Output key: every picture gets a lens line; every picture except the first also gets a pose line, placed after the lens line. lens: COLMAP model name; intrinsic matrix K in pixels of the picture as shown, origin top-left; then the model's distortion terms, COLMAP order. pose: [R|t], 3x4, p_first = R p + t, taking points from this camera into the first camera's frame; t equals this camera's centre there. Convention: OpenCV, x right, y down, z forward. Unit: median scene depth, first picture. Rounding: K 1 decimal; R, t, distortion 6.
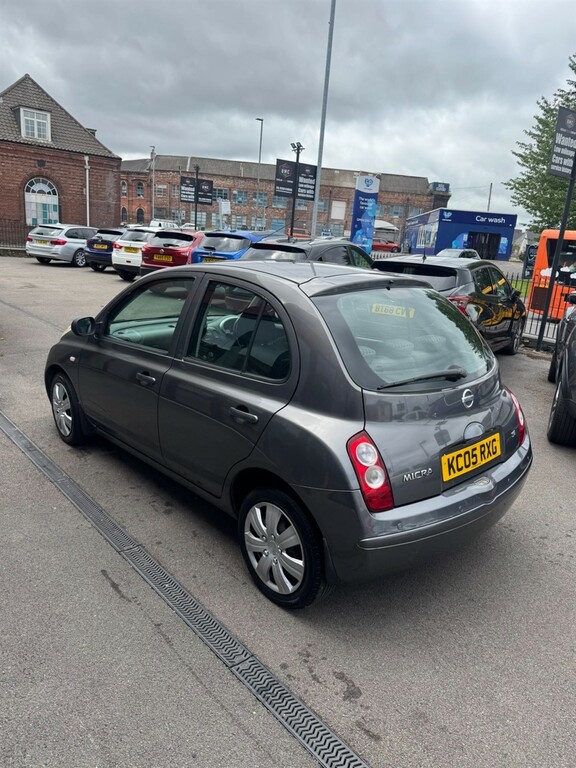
lens RADIAL K [[538.1, 0, 288.0], [0, 538.1, 384.0], [0, 0, 1]] dist [0.003583, -0.023824]
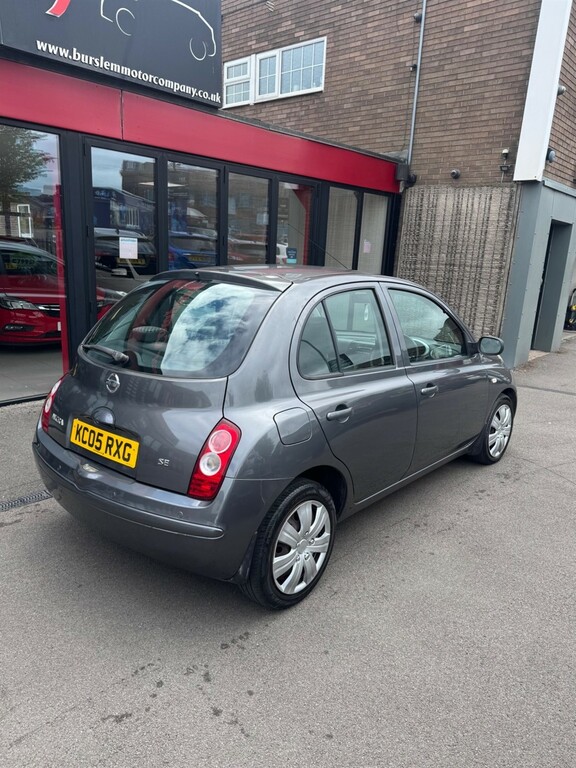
lens RADIAL K [[539.8, 0, 288.0], [0, 539.8, 384.0], [0, 0, 1]] dist [-0.004942, -0.023792]
pose [[0.123562, 0.160893, -0.979207, 0.104061], [-0.278333, 0.952778, 0.121429, -0.013865], [0.952504, 0.257541, 0.162509, 0.089896]]
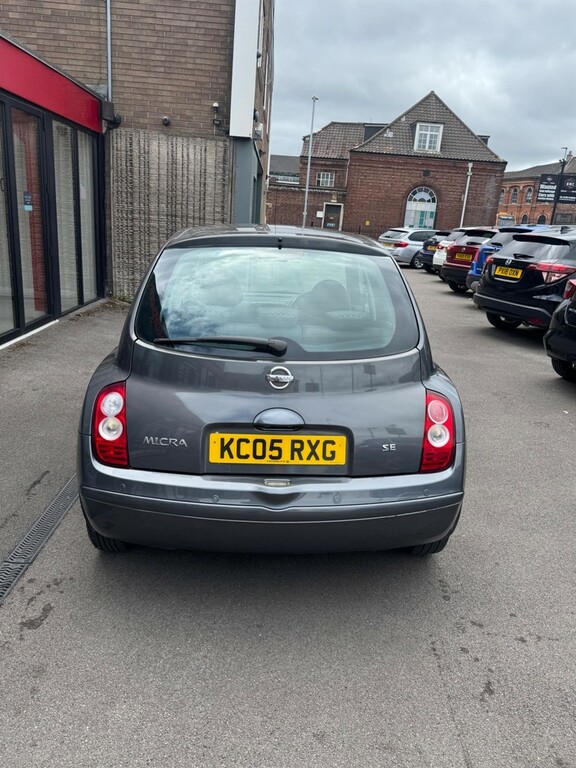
lens RADIAL K [[538.1, 0, 288.0], [0, 538.1, 384.0], [0, 0, 1]] dist [0.003583, -0.023824]
pose [[0.763901, 0.161232, -0.624867, 0.066578], [-0.171651, 0.984170, 0.044098, 0.000038], [0.622086, 0.073573, 0.779485, 0.030112]]
